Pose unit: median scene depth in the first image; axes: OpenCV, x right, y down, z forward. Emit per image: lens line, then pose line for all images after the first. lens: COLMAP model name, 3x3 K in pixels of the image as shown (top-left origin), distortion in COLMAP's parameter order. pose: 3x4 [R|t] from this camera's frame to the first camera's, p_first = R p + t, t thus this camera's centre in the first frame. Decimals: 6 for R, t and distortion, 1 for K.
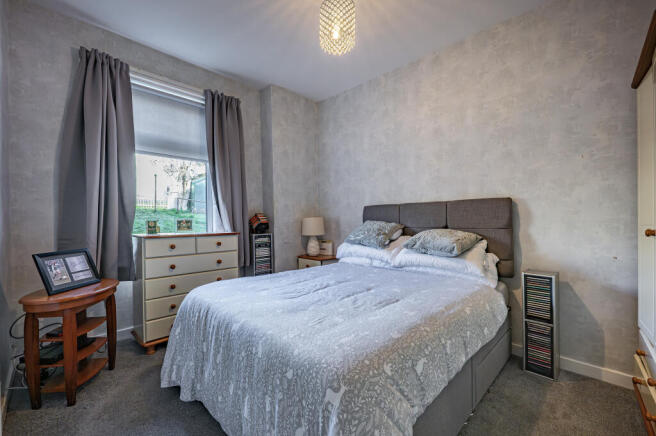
lens RADIAL K [[267.6, 0, 328.0], [0, 267.6, 218.0], [0, 0, 1]] dist [0.000108, -0.000001]
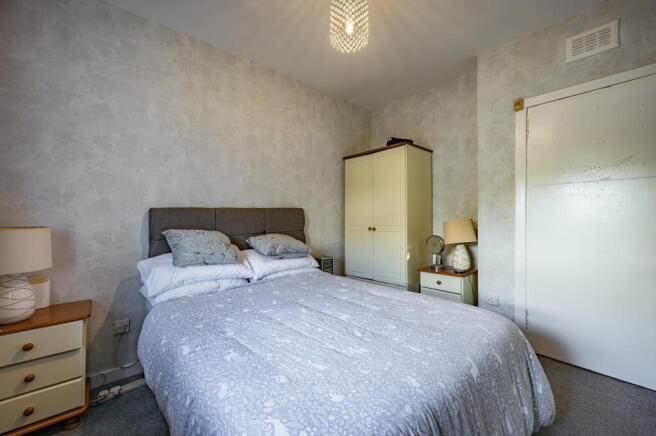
lens RADIAL K [[267.6, 0, 328.0], [0, 267.6, 218.0], [0, 0, 1]] dist [0.000108, -0.000001]
pose [[0.069158, 0.005242, 0.997592, -0.648730], [0.012306, 0.999906, -0.006107, -0.016335], [-0.997530, 0.012699, 0.069087, 0.712156]]
